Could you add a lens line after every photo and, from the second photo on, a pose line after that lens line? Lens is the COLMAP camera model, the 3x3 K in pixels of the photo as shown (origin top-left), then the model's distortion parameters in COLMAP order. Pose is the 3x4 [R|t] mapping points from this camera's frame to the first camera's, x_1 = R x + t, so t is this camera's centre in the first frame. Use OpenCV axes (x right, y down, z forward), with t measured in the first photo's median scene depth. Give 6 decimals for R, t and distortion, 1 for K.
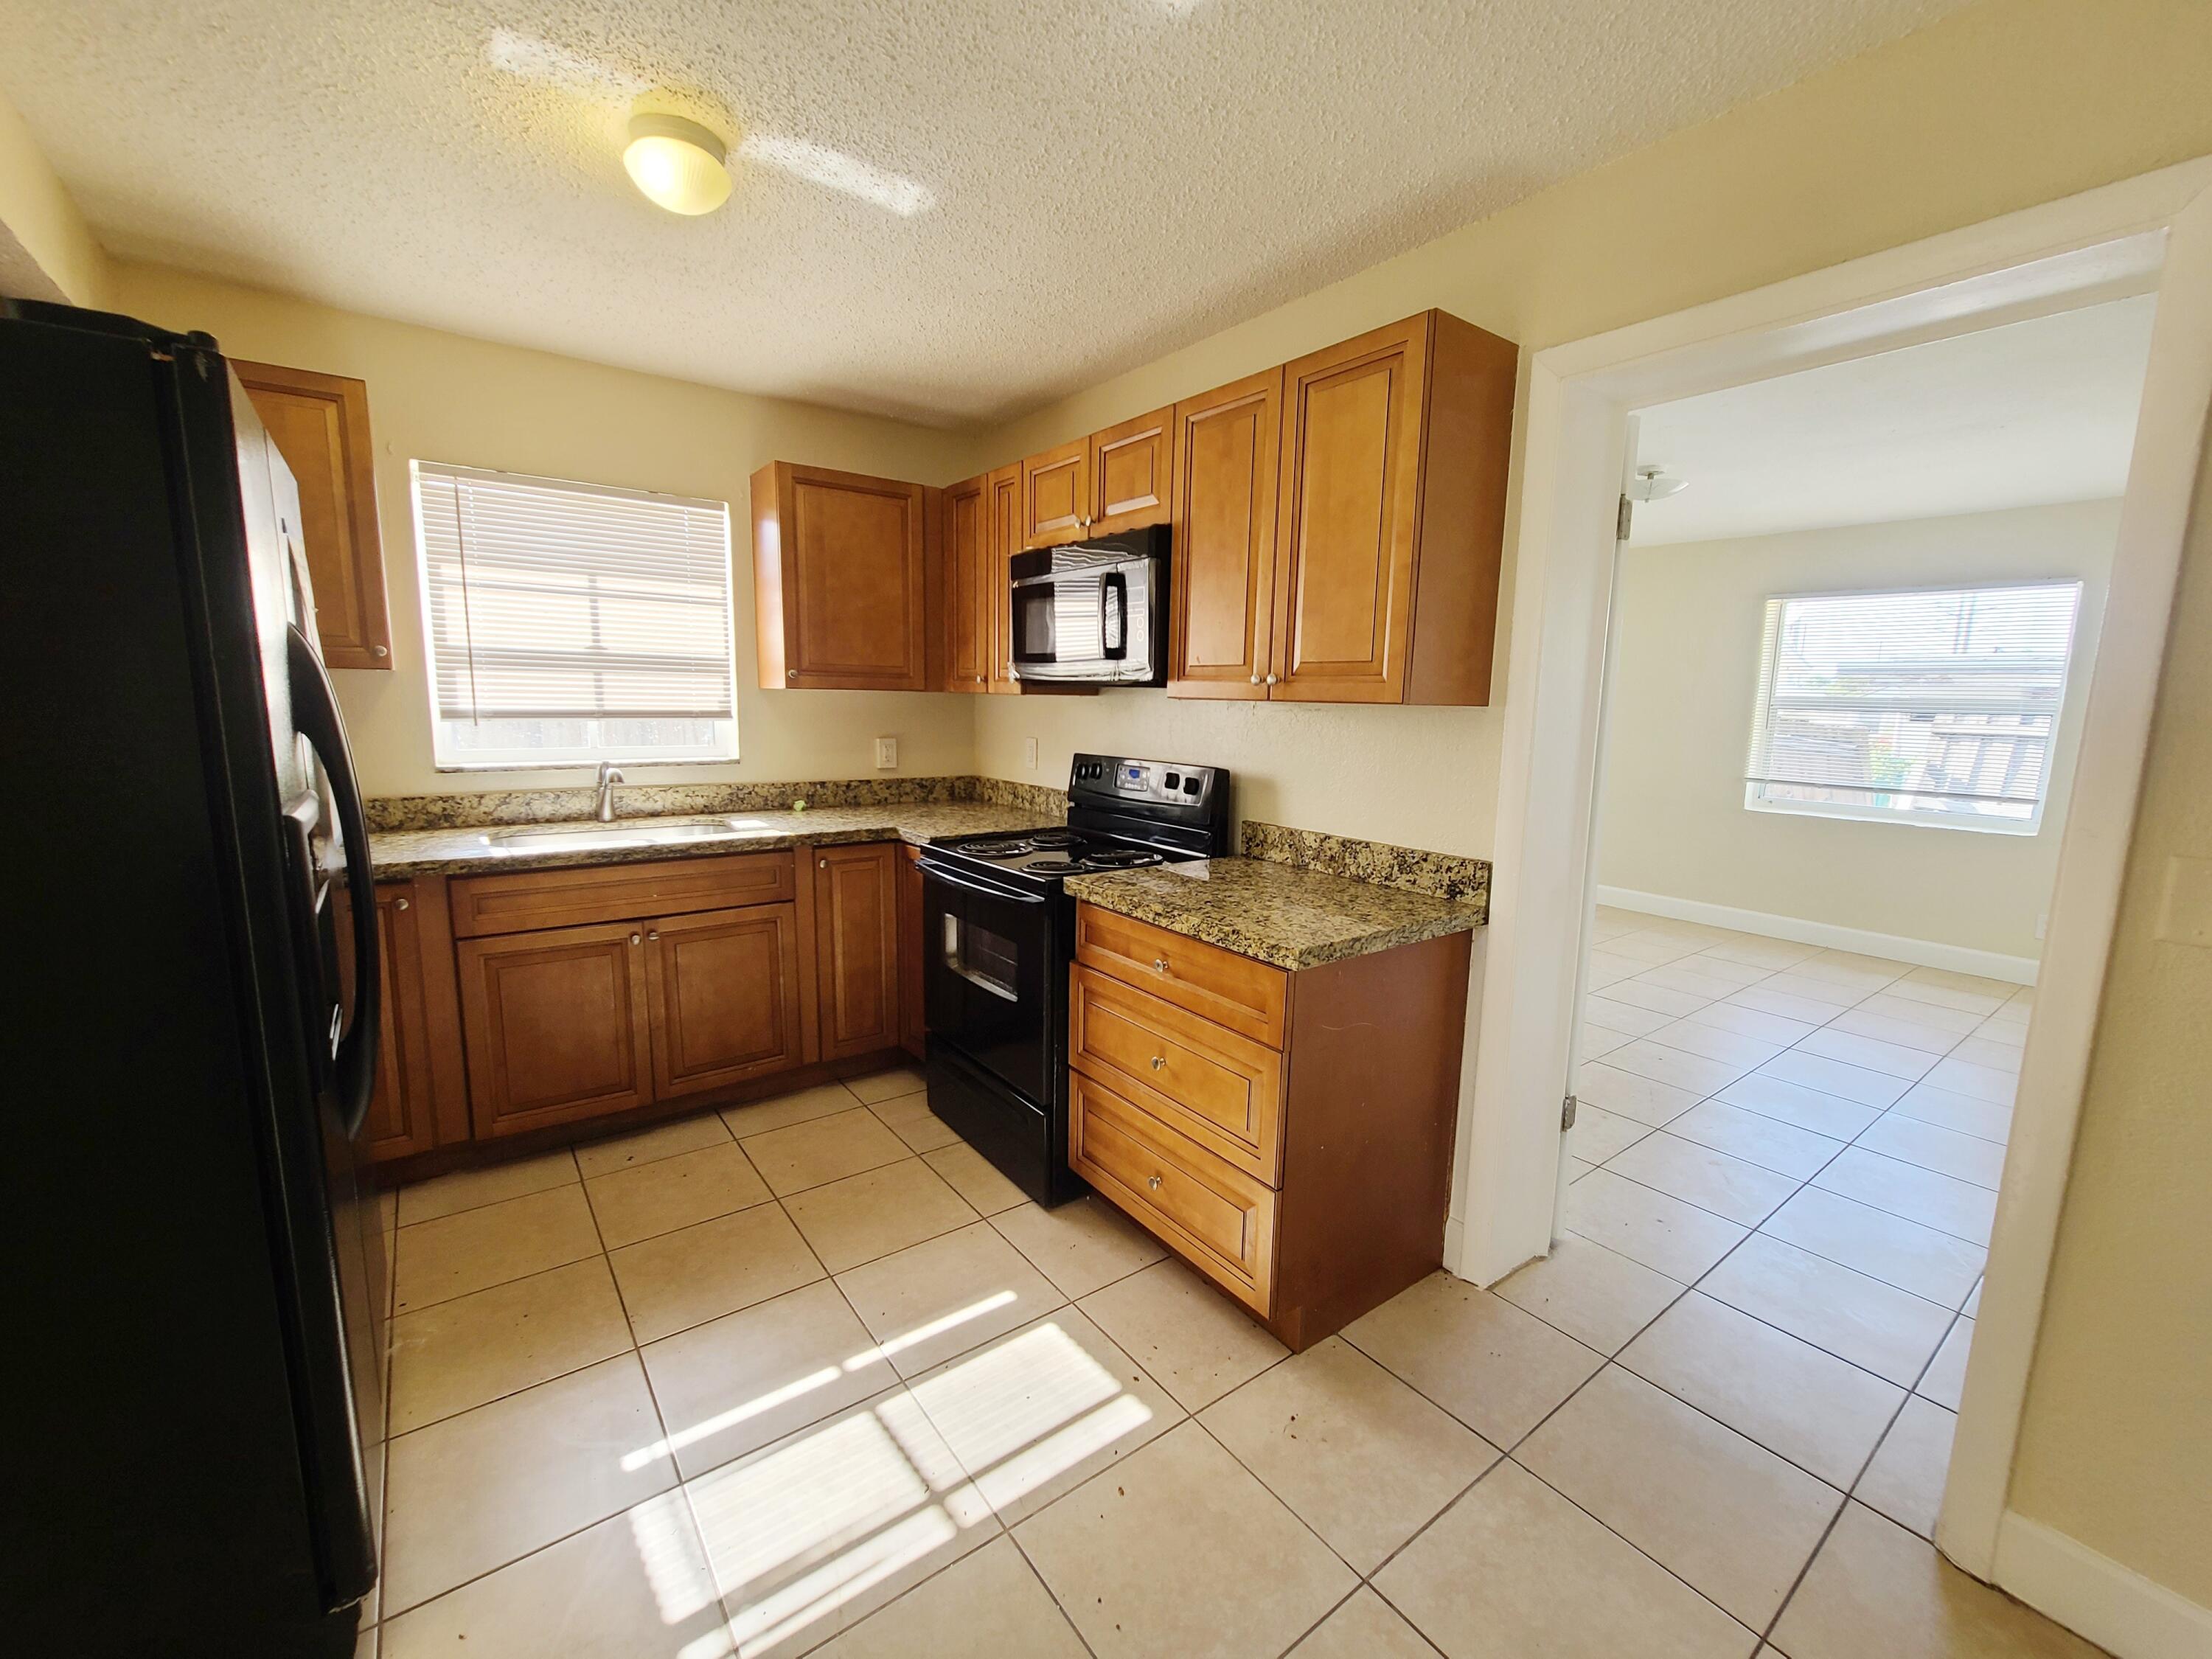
lens RADIAL K [[909.9, 0, 1117.9], [0, 909.9, 832.3], [0, 0, 1]] dist [0.000120, -0.001246]
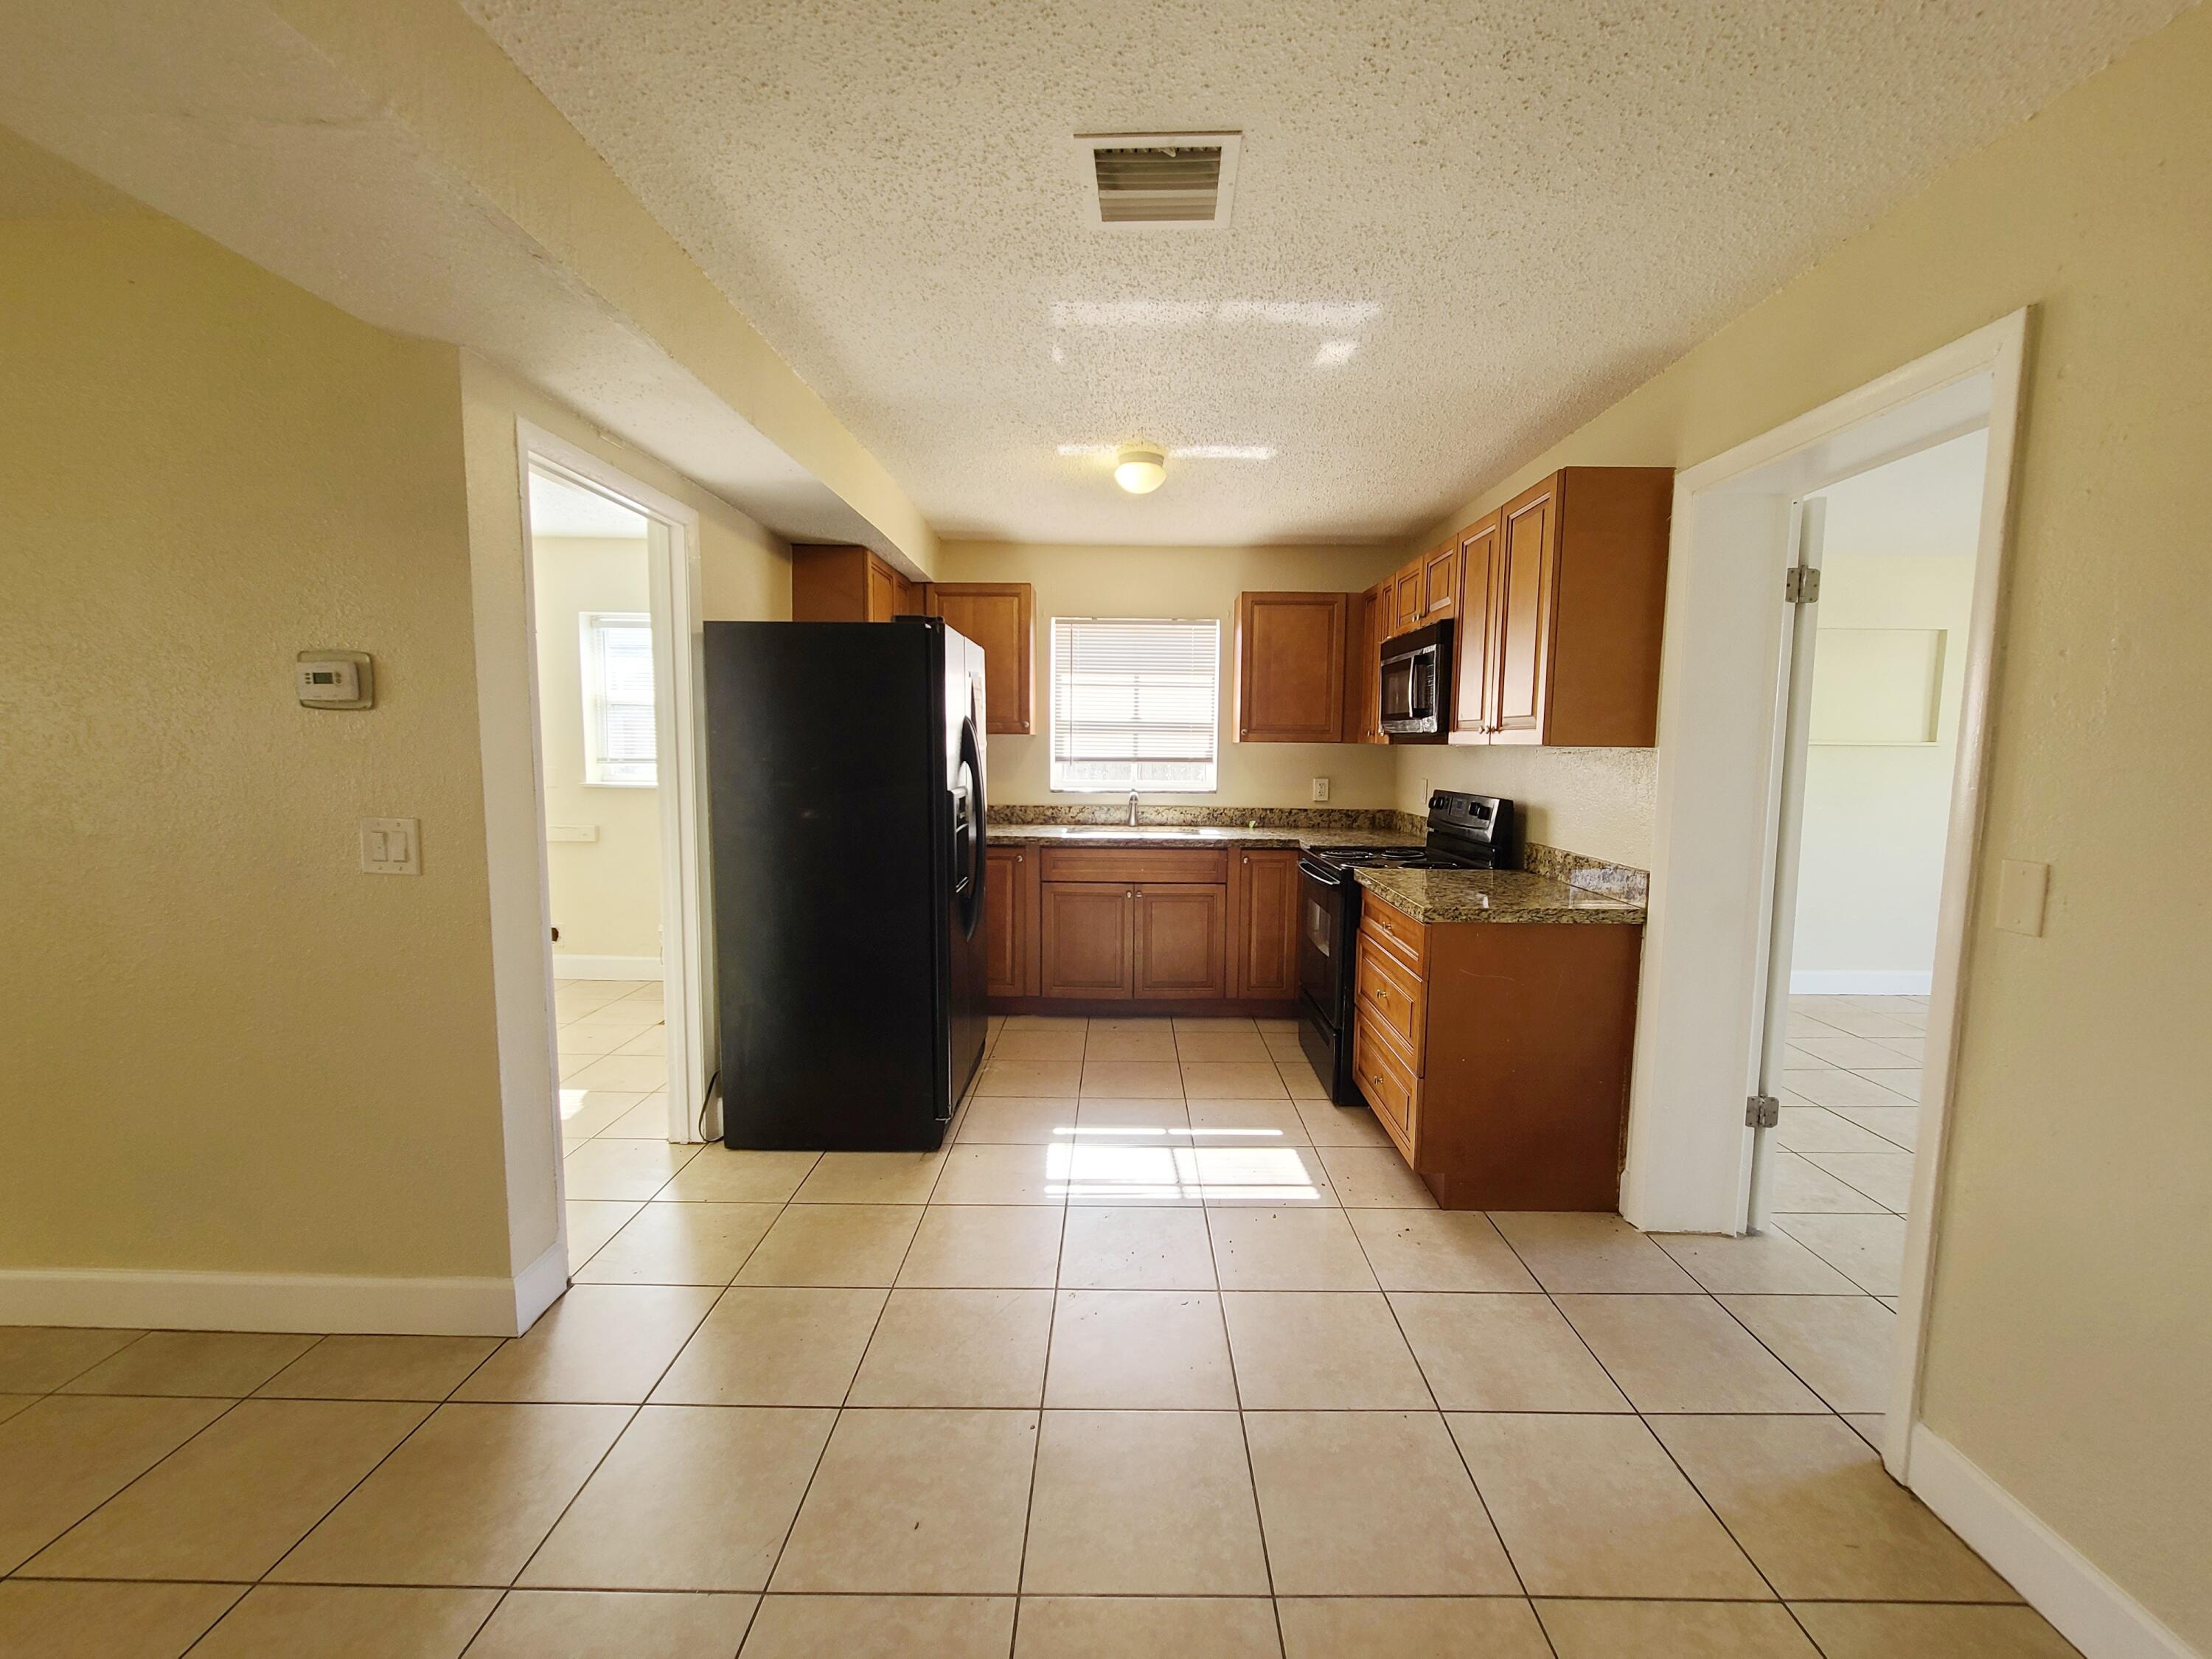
lens RADIAL K [[909.9, 0, 1117.9], [0, 909.9, 832.3], [0, 0, 1]] dist [0.000120, -0.001246]
pose [[0.793980, 0.046965, -0.606127, 0.414449], [-0.083608, 0.995974, -0.032349, 0.056237], [0.602167, 0.076362, 0.794710, -0.303935]]
